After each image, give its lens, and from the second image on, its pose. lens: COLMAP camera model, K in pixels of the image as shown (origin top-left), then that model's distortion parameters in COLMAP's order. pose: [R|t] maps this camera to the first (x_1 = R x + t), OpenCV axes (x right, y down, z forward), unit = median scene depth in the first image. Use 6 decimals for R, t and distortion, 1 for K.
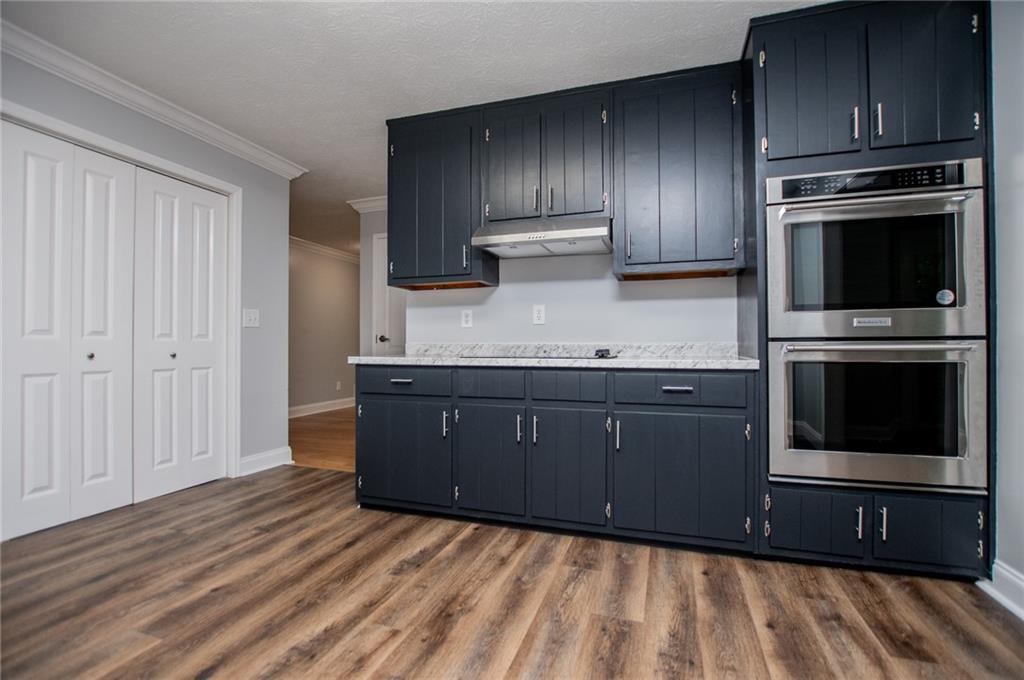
lens RADIAL K [[462.5, 0, 514.9], [0, 462.5, 340.9], [0, 0, 1]] dist [-0.023779, 0.000759]
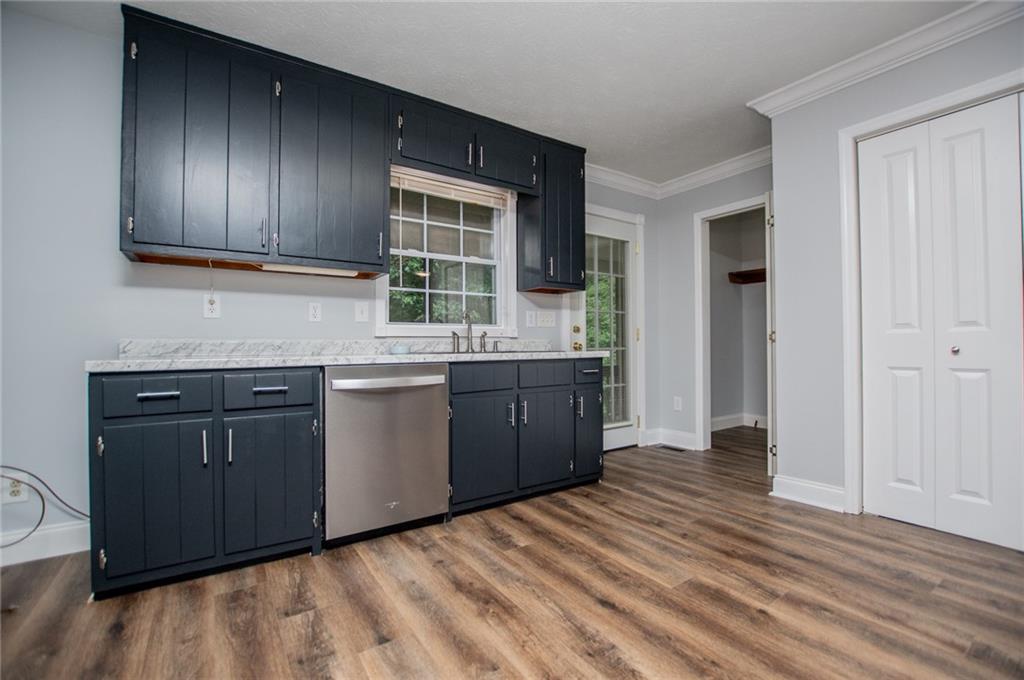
lens RADIAL K [[449.5, 0, 516.0], [0, 449.5, 342.3], [0, 0, 1]] dist [-0.024816, 0.000948]
pose [[-0.604599, 0.000707, -0.796530, 0.320544], [0.018500, 0.999742, -0.013156, 0.016529], [0.796315, -0.022690, -0.604456, 1.112731]]
